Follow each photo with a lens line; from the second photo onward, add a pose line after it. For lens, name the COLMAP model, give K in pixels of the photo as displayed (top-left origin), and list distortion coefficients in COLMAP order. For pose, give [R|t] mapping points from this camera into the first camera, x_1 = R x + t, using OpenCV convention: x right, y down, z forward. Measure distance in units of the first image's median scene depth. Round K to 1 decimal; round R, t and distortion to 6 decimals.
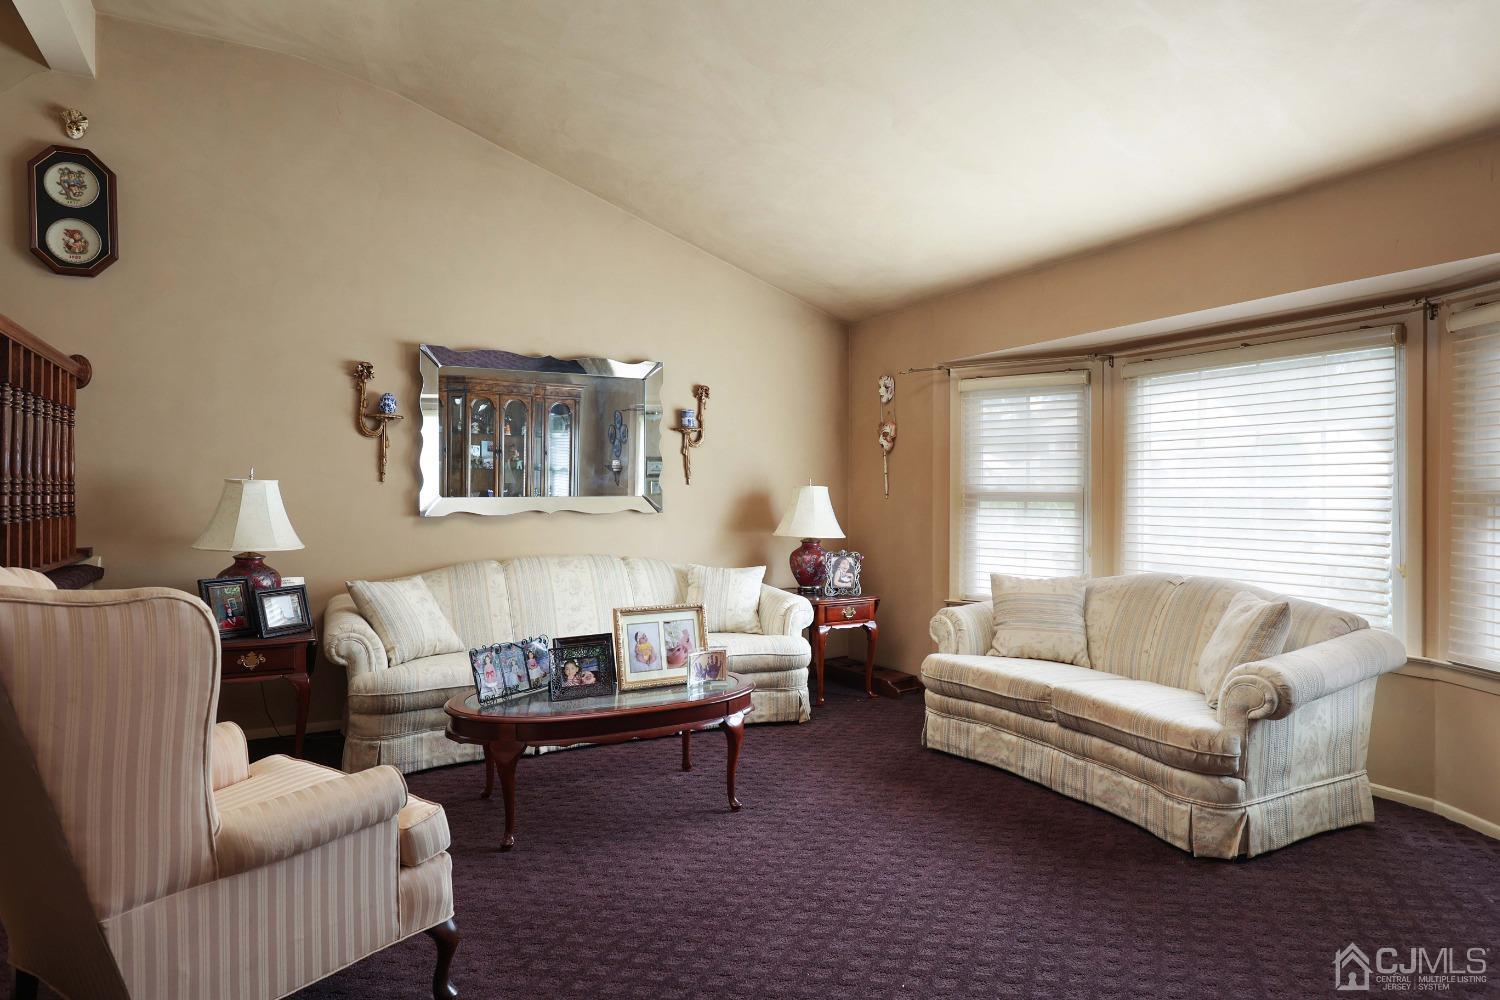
lens RADIAL K [[897.1, 0, 753.1], [0, 897.1, 485.5], [0, 0, 1]] dist [0.003470, 0.003250]
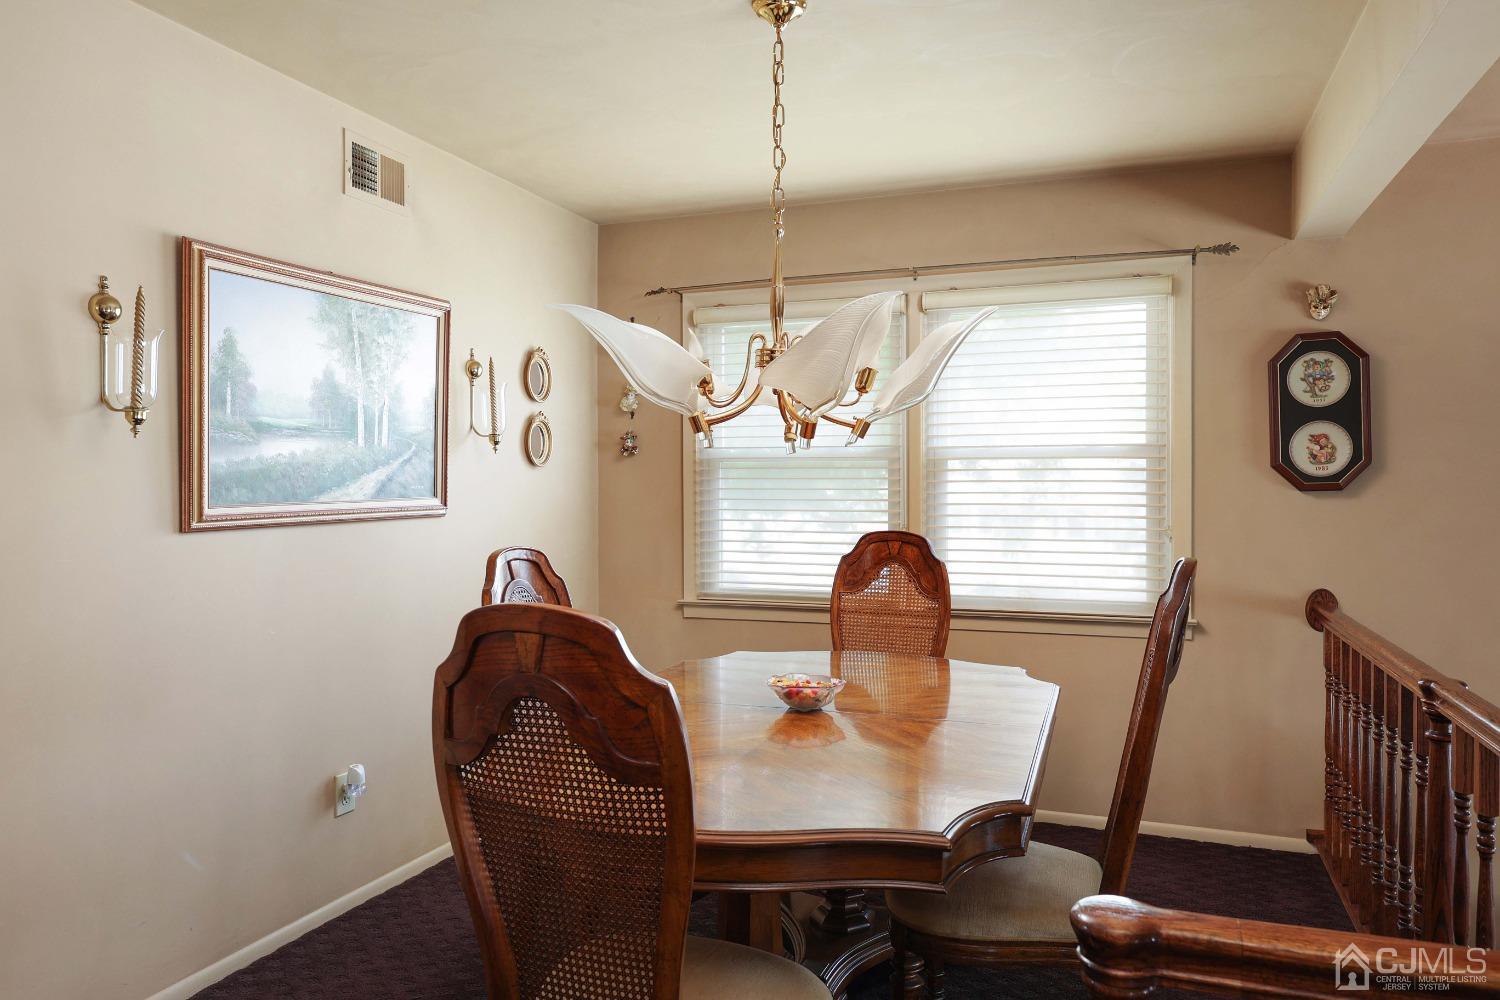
lens RADIAL K [[1058.9, 0, 762.3], [0, 1058.9, 491.3], [0, 0, 1]] dist [0.024311, -0.010062]
pose [[0.651164, -0.007199, -0.758903, -0.343255], [0.011536, 0.999933, 0.000412, -0.227557], [0.758849, -0.009023, 0.651204, 0.012310]]
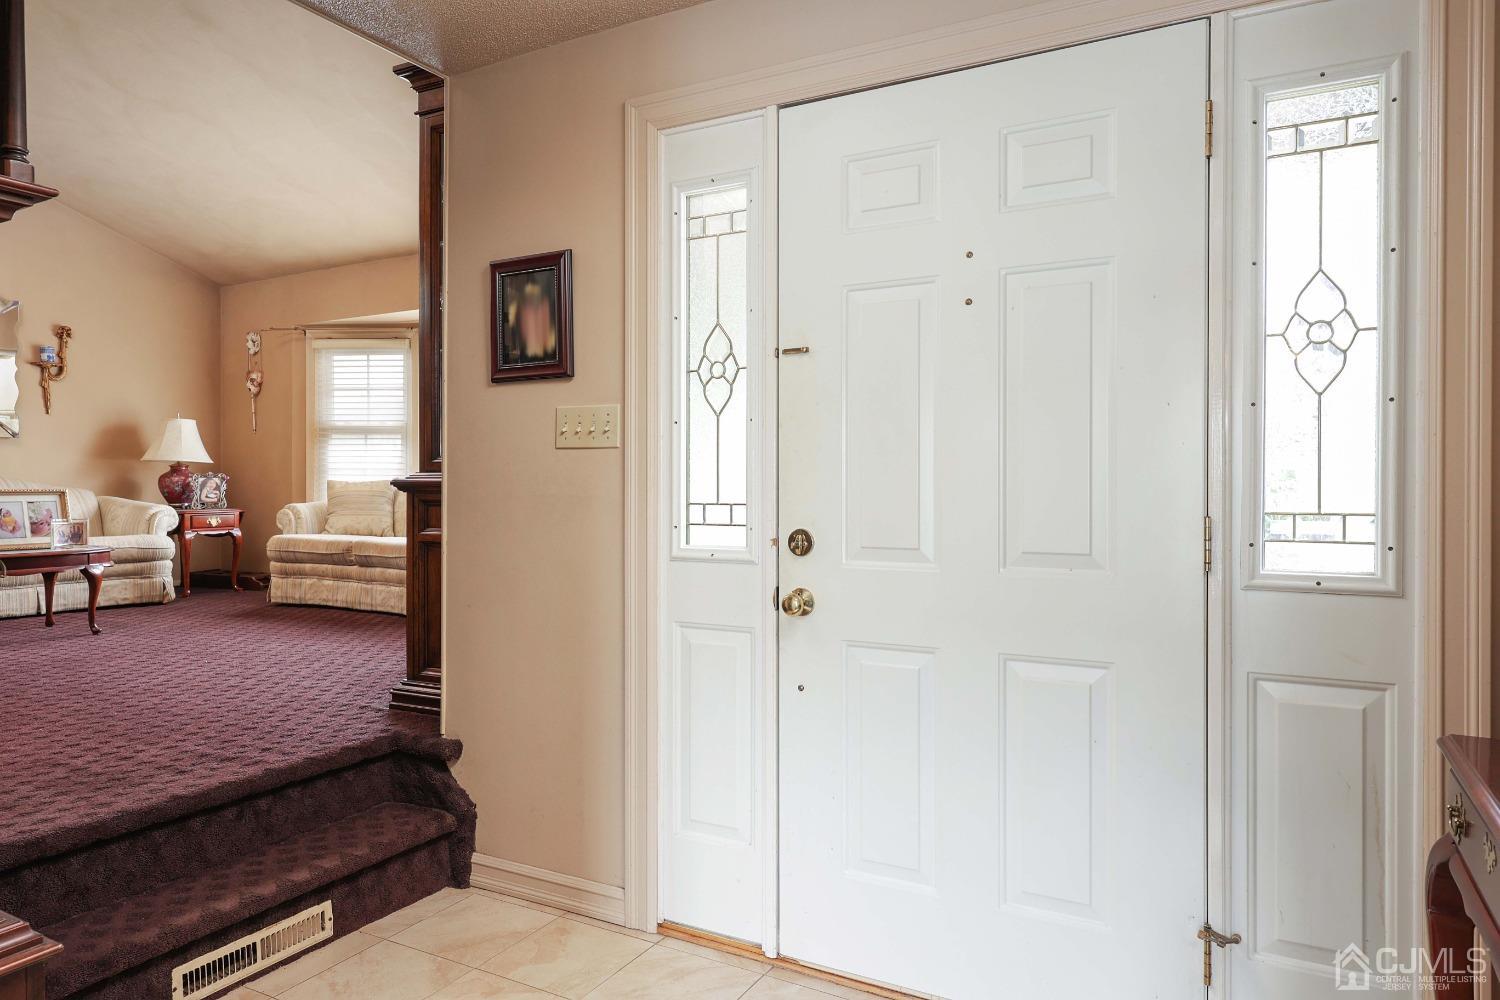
lens RADIAL K [[937.4, 0, 769.1], [0, 937.4, 486.0], [0, 0, 1]] dist [0.002013, 0.000598]
pose [[0.833003, -0.005559, 0.553240, 0.035294], [-0.001375, 0.999926, 0.012118, 0.093254], [-0.553266, -0.010855, 0.832934, -0.595356]]
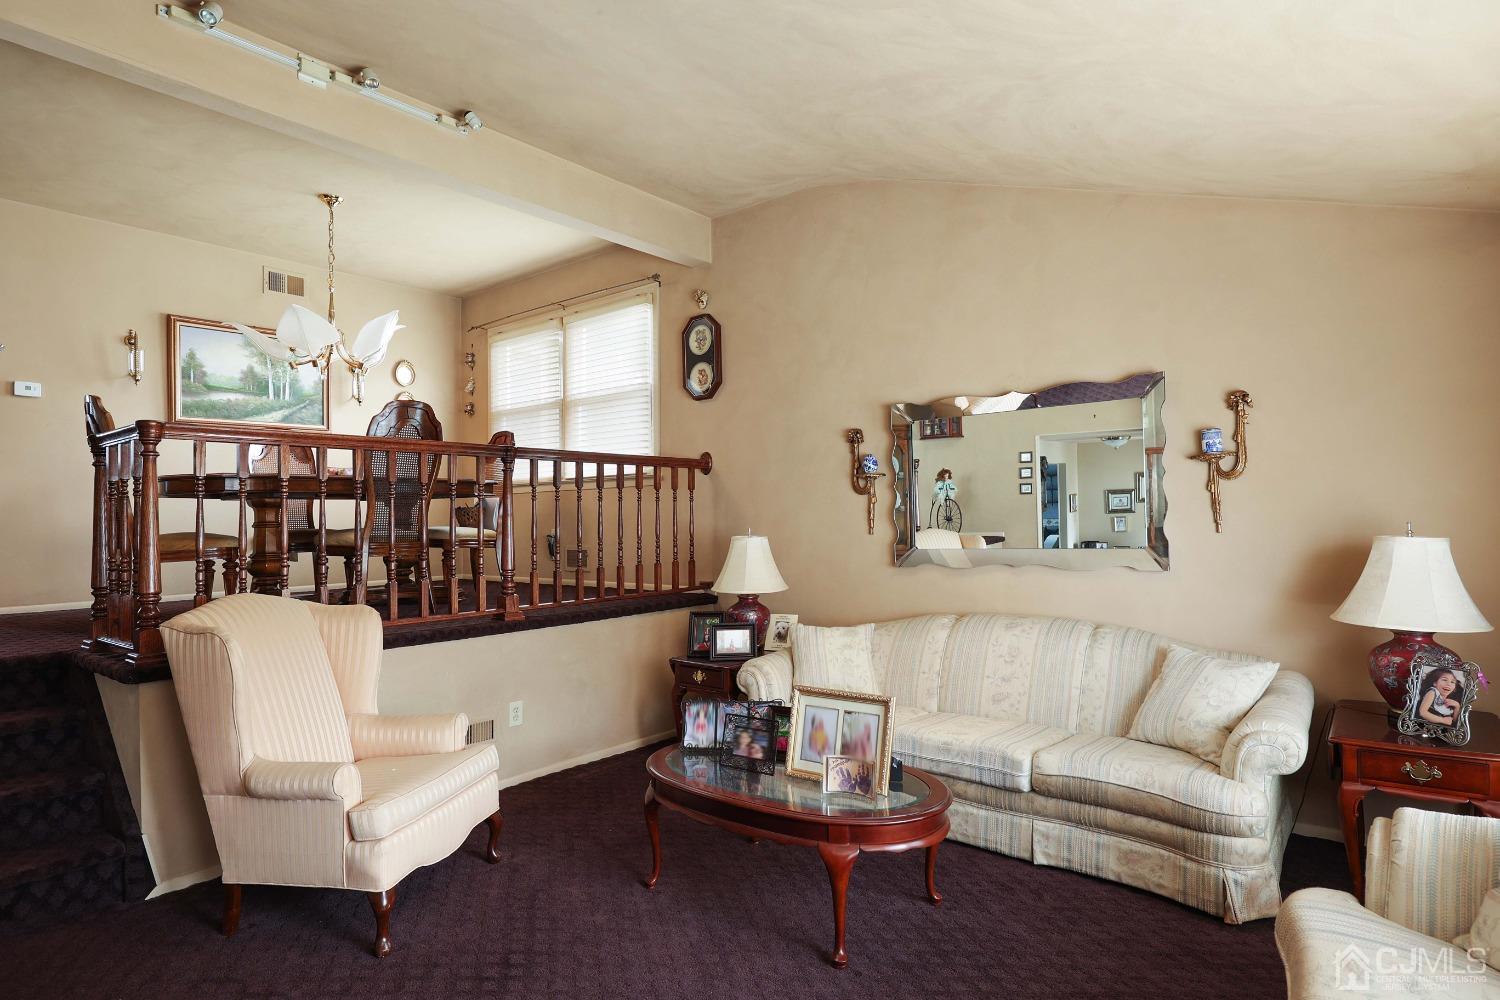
lens RADIAL K [[814.8, 0, 758.8], [0, 814.8, 508.5], [0, 0, 1]] dist [0.000952, 0.002704]
pose [[0.383017, -0.026394, -0.923364, 0.501056], [0.028330, 0.999457, -0.016817, -0.025316], [0.923307, -0.019718, 0.383557, 0.533185]]
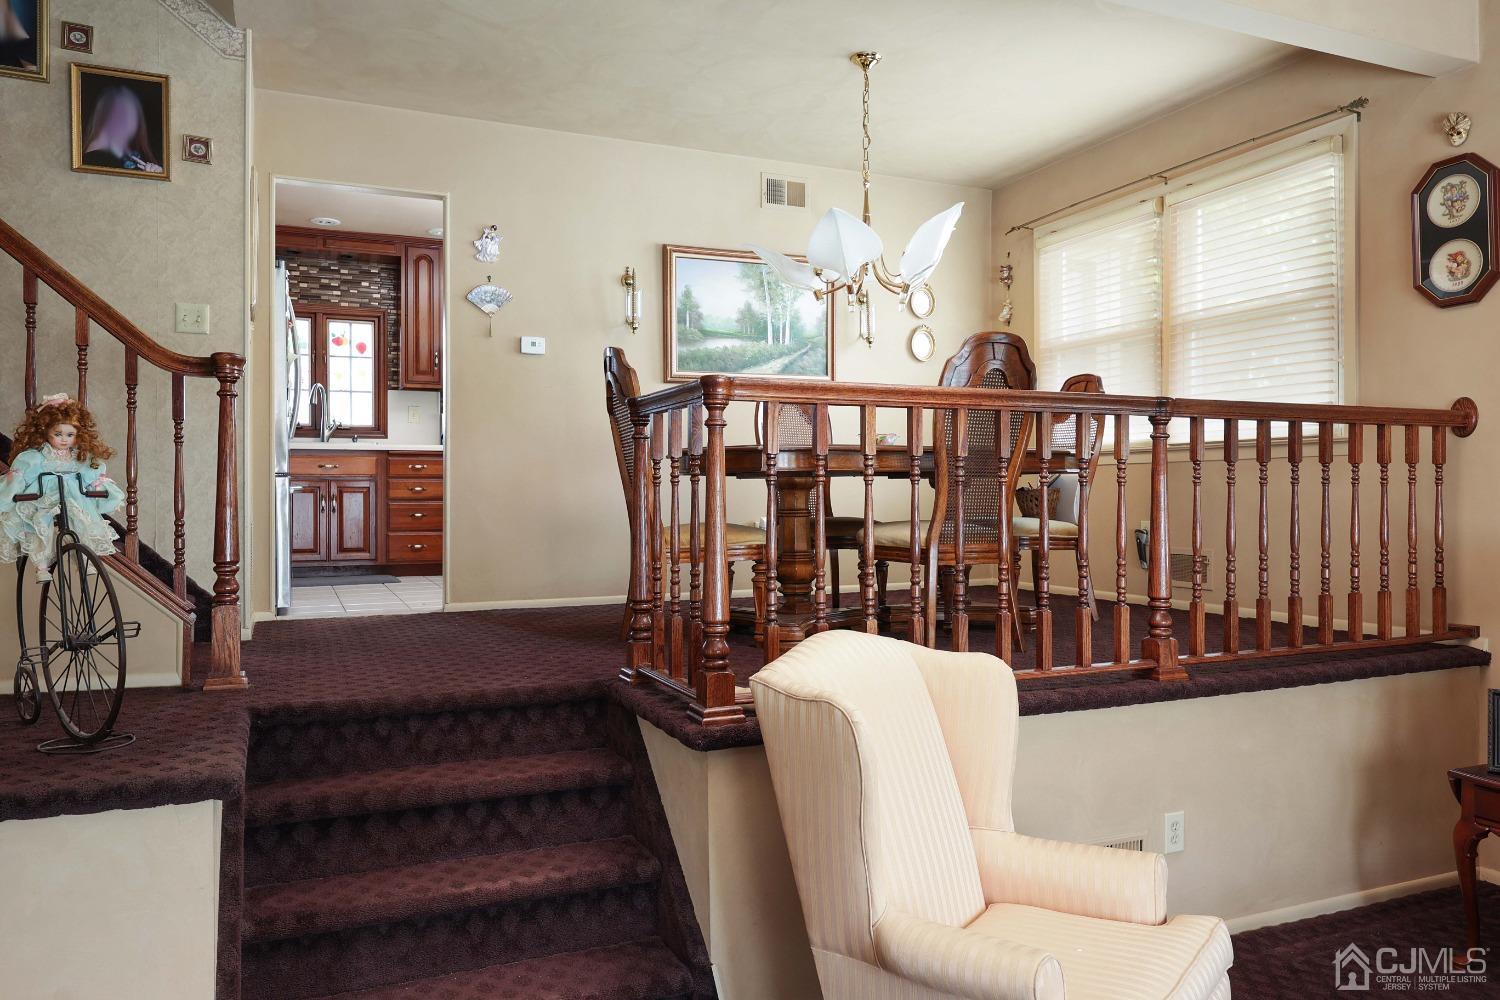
lens RADIAL K [[1058.9, 0, 763.3], [0, 1058.9, 492.3], [0, 0, 1]] dist [0.024311, -0.010062]
pose [[-0.077667, -0.008439, -0.996944, 0.292455], [0.011241, 0.999893, -0.009340, -0.050836], [0.996916, -0.011932, -0.077563, 0.397320]]
